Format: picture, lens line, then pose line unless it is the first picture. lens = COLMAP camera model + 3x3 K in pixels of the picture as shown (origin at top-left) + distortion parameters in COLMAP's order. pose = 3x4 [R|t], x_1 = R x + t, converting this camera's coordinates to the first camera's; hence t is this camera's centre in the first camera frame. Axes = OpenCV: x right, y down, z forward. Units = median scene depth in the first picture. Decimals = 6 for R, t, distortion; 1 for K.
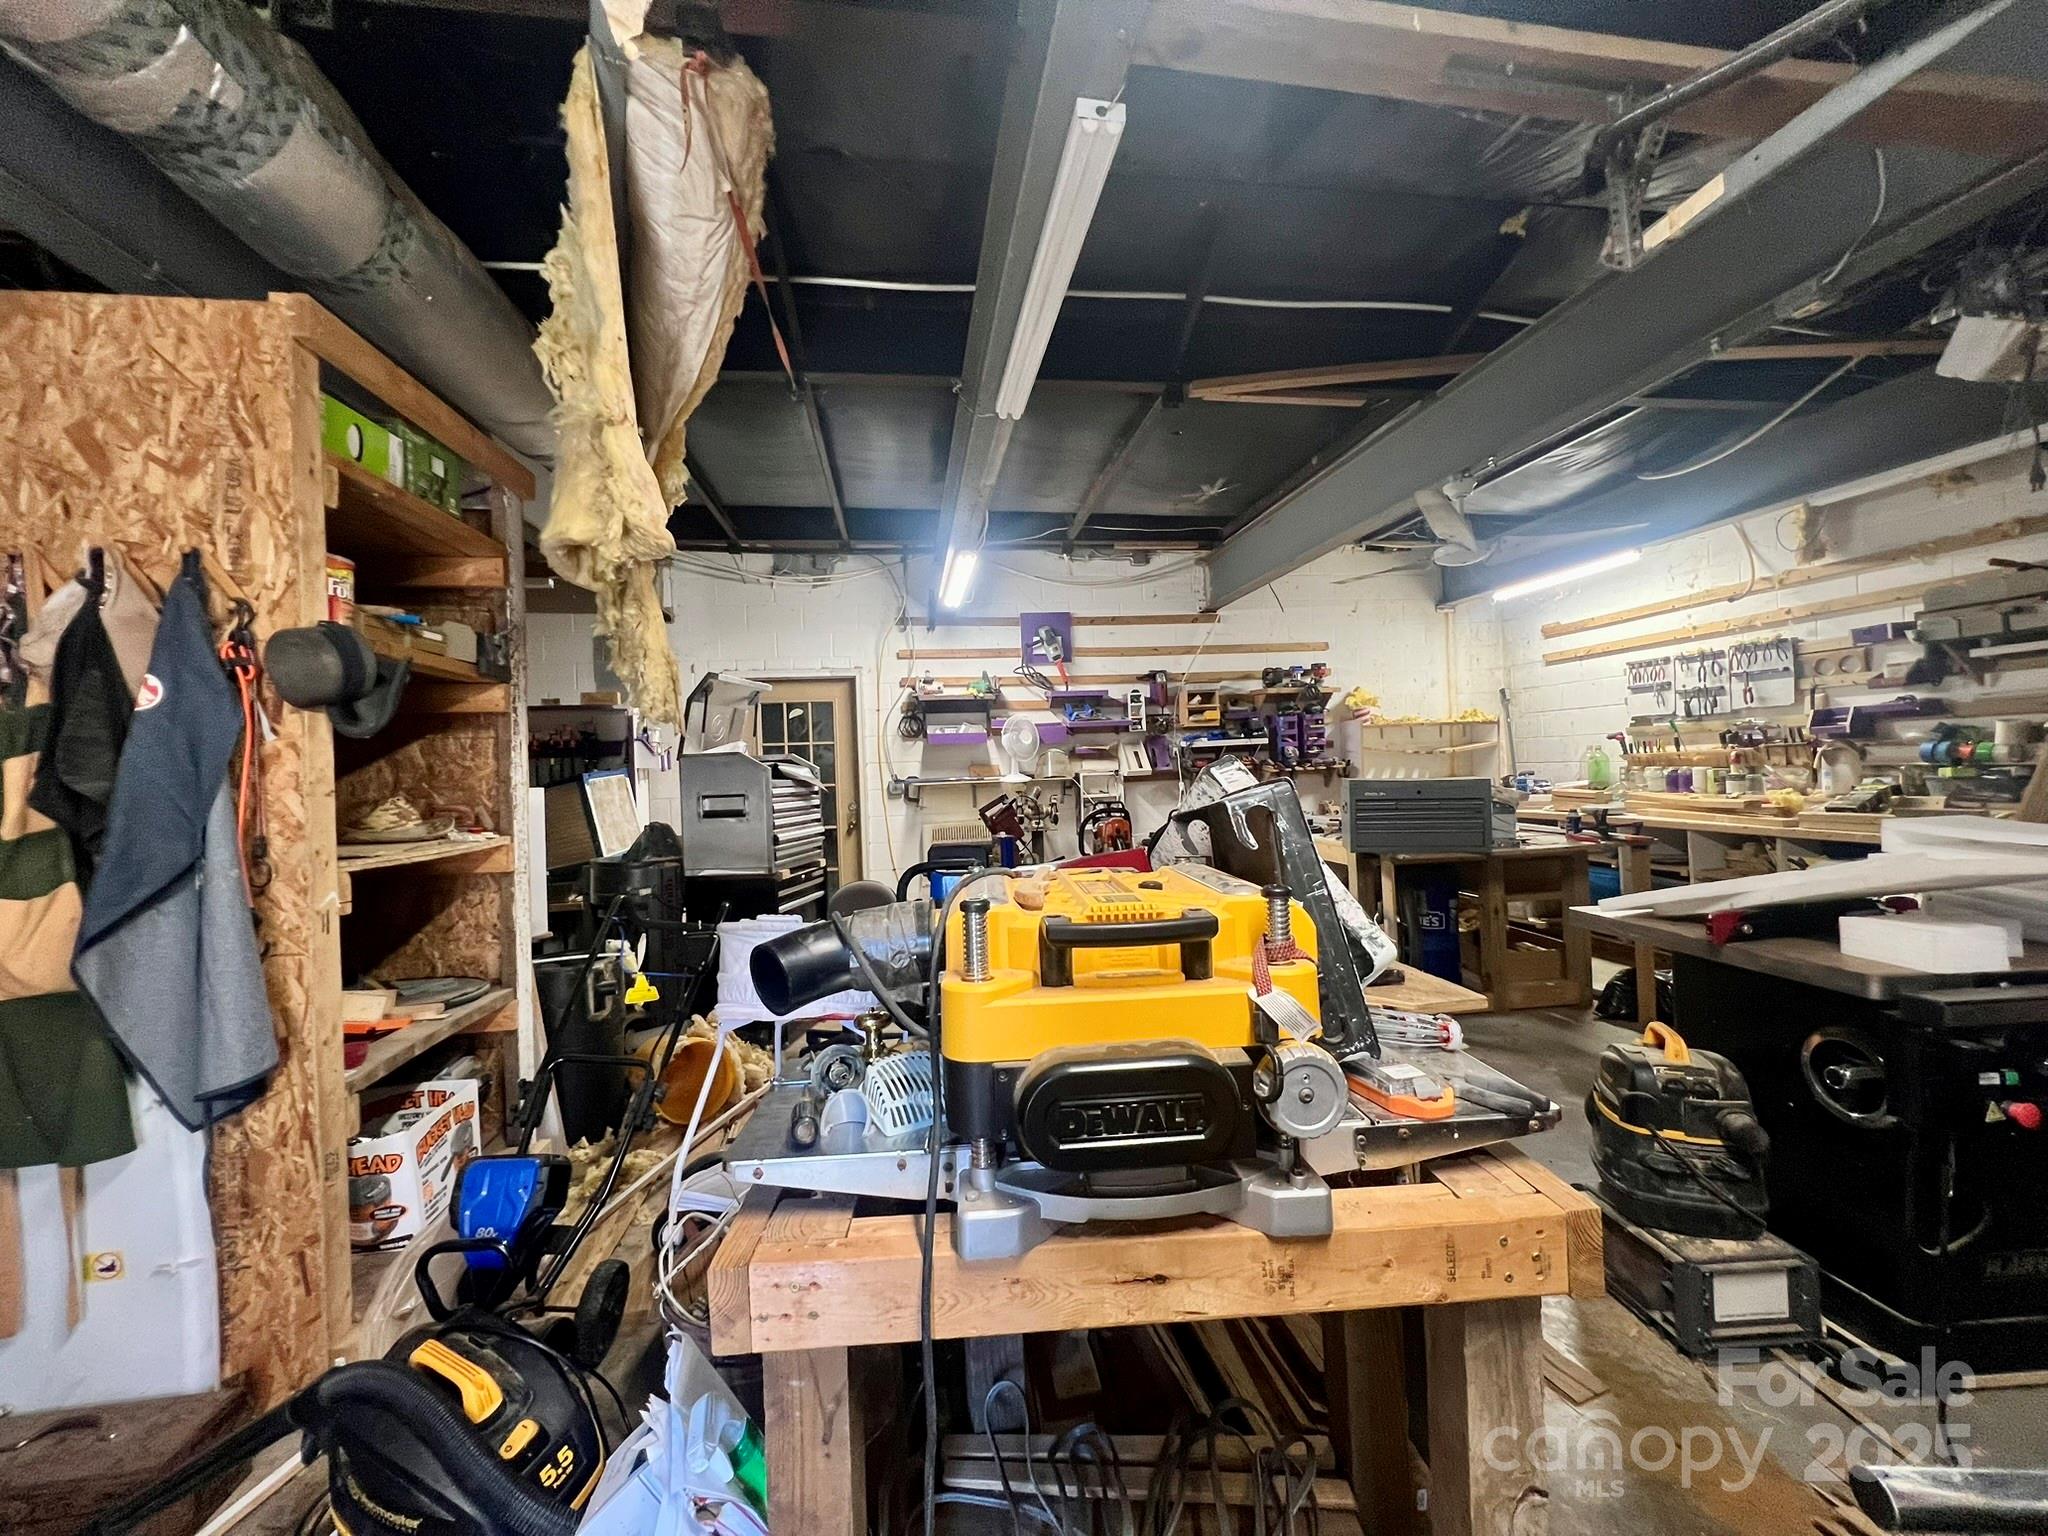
lens RADIAL K [[815.3, 0, 1021.6], [0, 815.3, 771.0], [0, 0, 1]] dist [-0.000514, -0.000451]
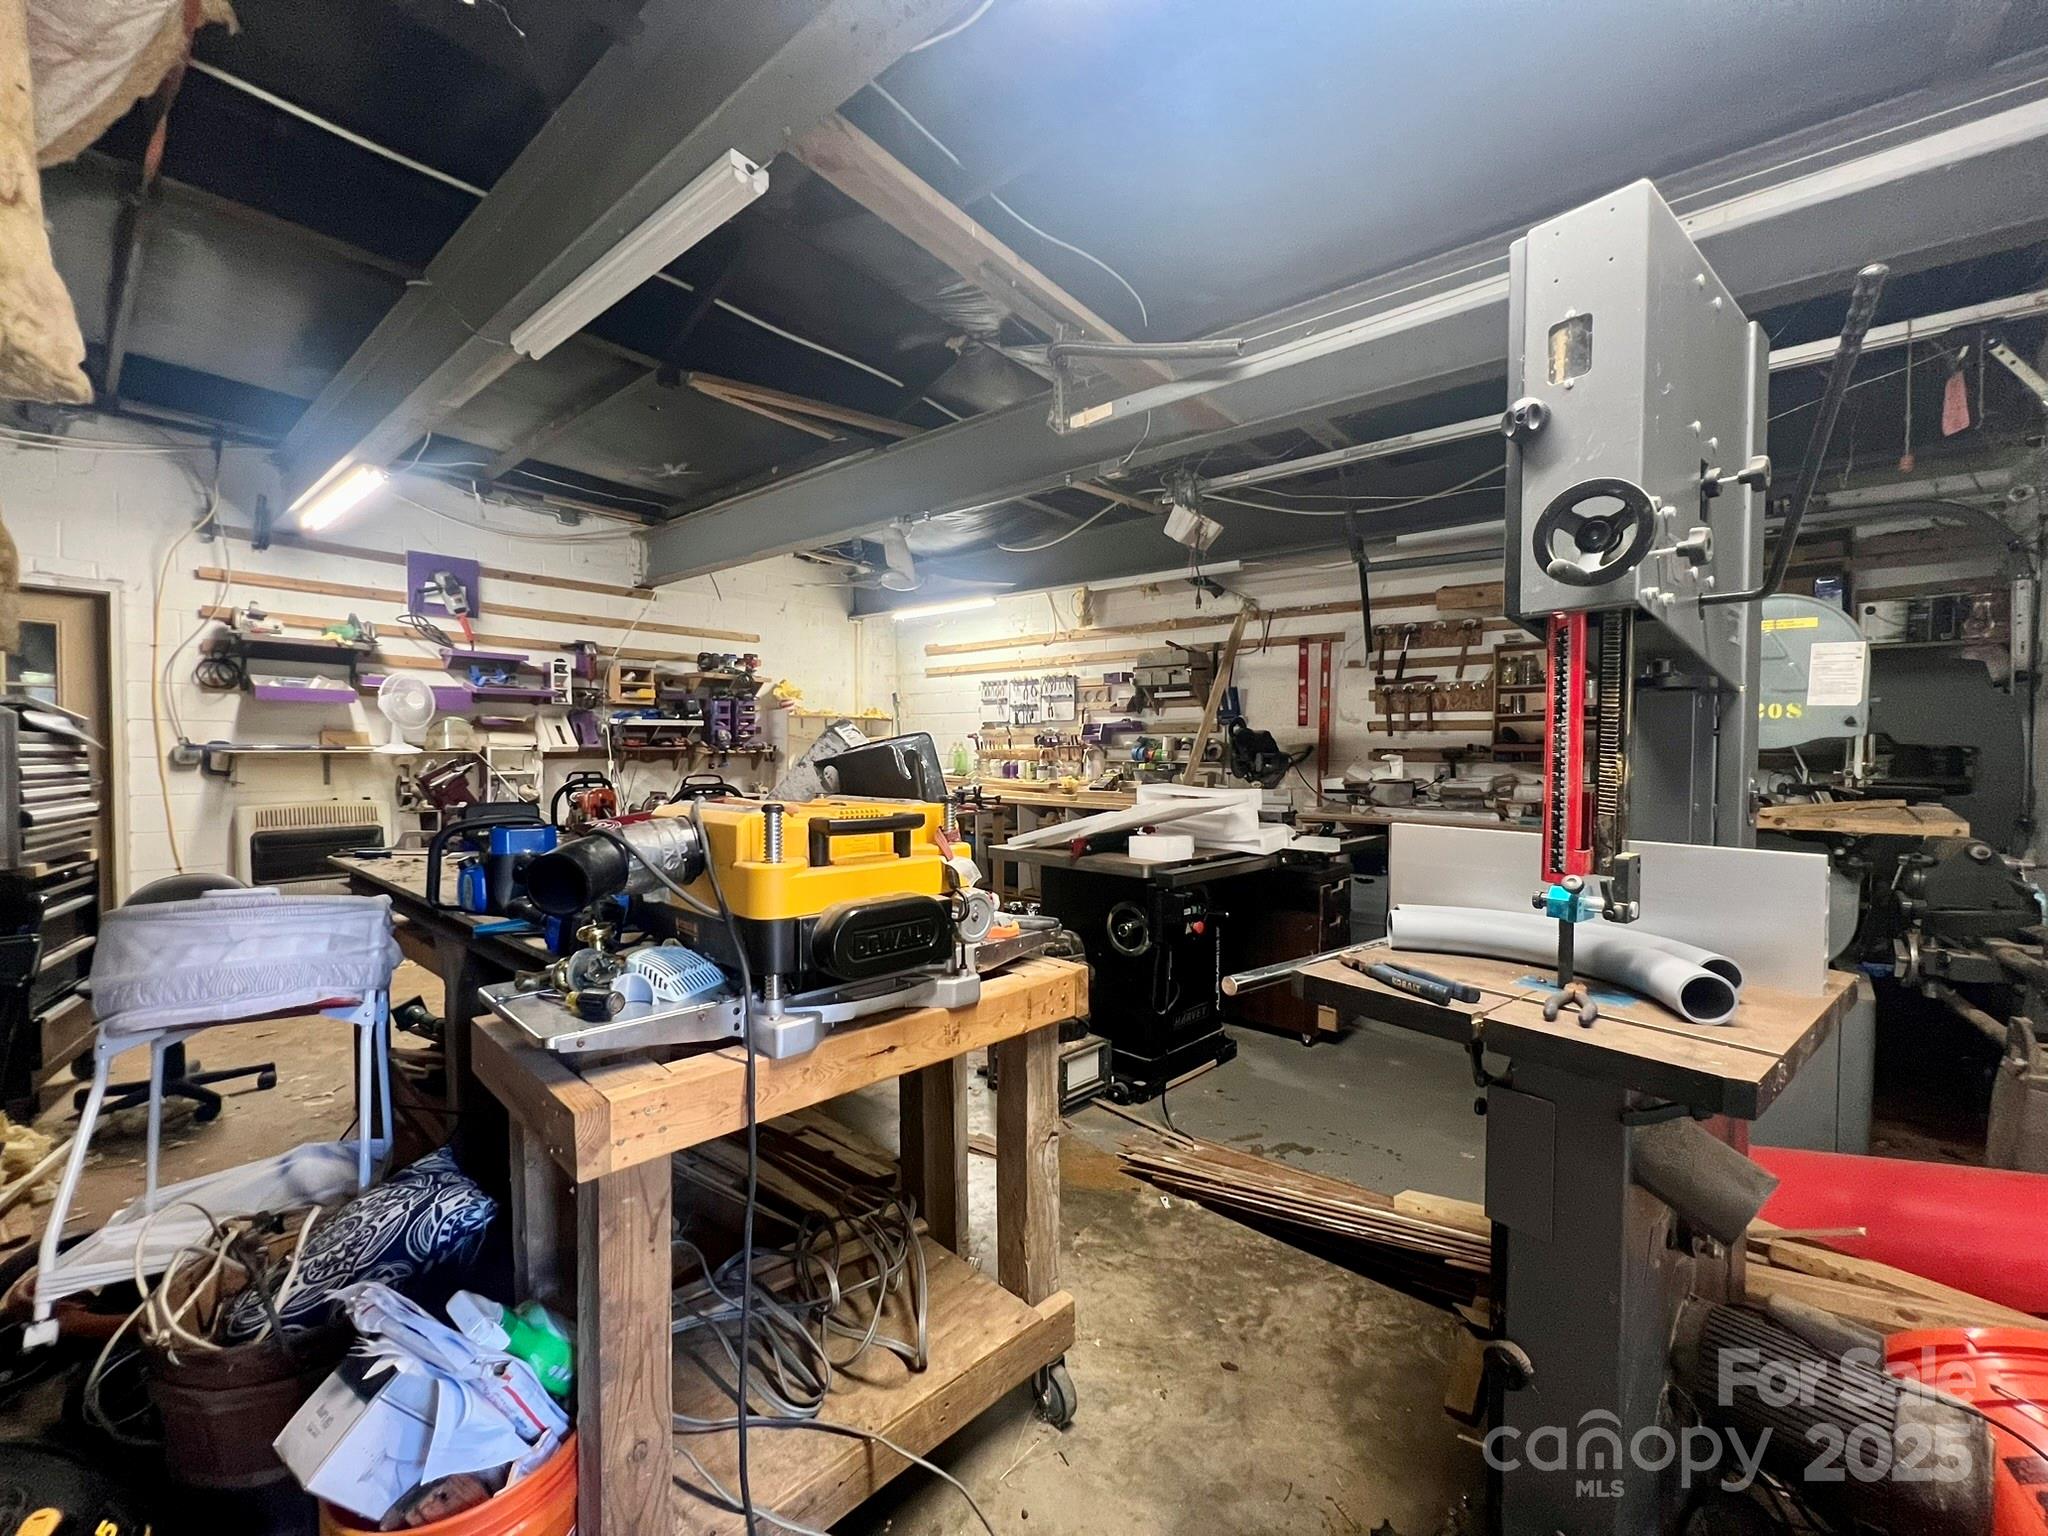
lens RADIAL K [[815.3, 0, 1021.6], [0, 815.3, 771.0], [0, 0, 1]] dist [-0.000514, -0.000451]
pose [[0.743821, 0.023780, 0.667956, -0.117744], [-0.030906, 0.999522, -0.001168, 0.016615], [-0.667664, -0.019776, 0.744200, -0.050240]]
